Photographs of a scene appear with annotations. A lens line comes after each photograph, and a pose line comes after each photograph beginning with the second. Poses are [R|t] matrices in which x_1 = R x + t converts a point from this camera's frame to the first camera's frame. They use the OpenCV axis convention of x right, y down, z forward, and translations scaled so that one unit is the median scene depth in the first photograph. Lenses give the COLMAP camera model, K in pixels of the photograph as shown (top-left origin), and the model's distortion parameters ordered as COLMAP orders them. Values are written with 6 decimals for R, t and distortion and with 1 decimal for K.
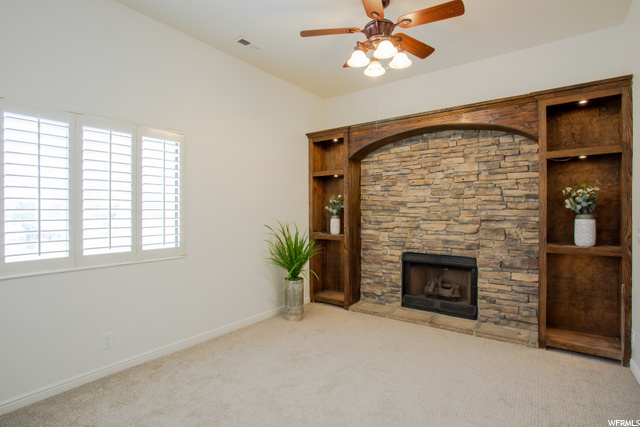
lens RADIAL K [[319.8, 0, 320.0], [0, 319.8, 213.5], [0, 0, 1]] dist [-0.069951, 0.033355]
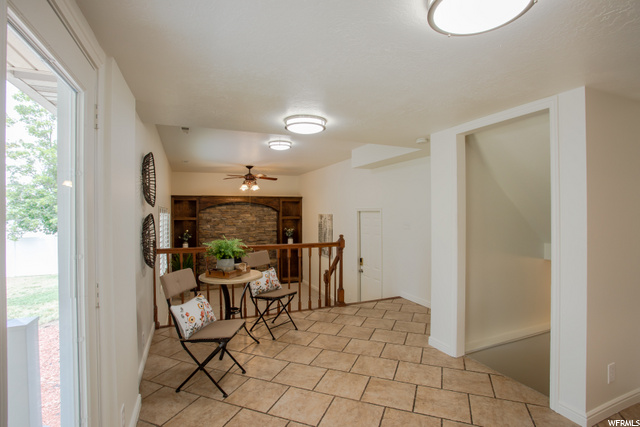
lens RADIAL K [[319.8, 0, 320.0], [0, 319.8, 213.5], [0, 0, 1]] dist [-0.069951, 0.033355]
pose [[0.521292, -0.000862, 0.853378, -1.264379], [0.008430, 0.999956, -0.004139, -0.162860], [-0.853337, 0.009351, 0.521276, -0.670598]]
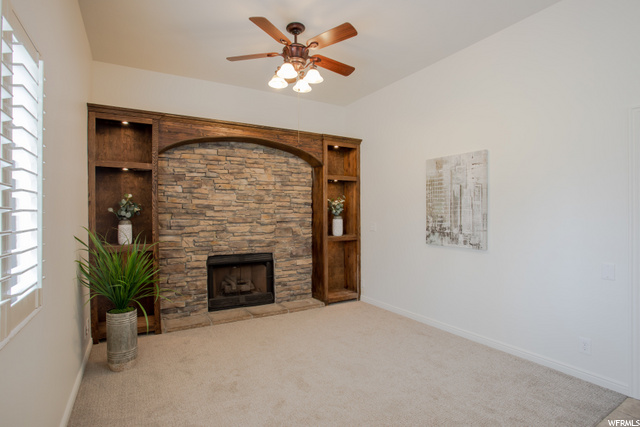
lens RADIAL K [[319.8, 0, 320.0], [0, 319.8, 213.5], [0, 0, 1]] dist [-0.069951, 0.033355]
pose [[0.397663, 0.000609, 0.917531, -0.540968], [0.008652, 0.999953, -0.004414, -0.003541], [-0.917491, 0.009694, 0.397639, 0.315552]]
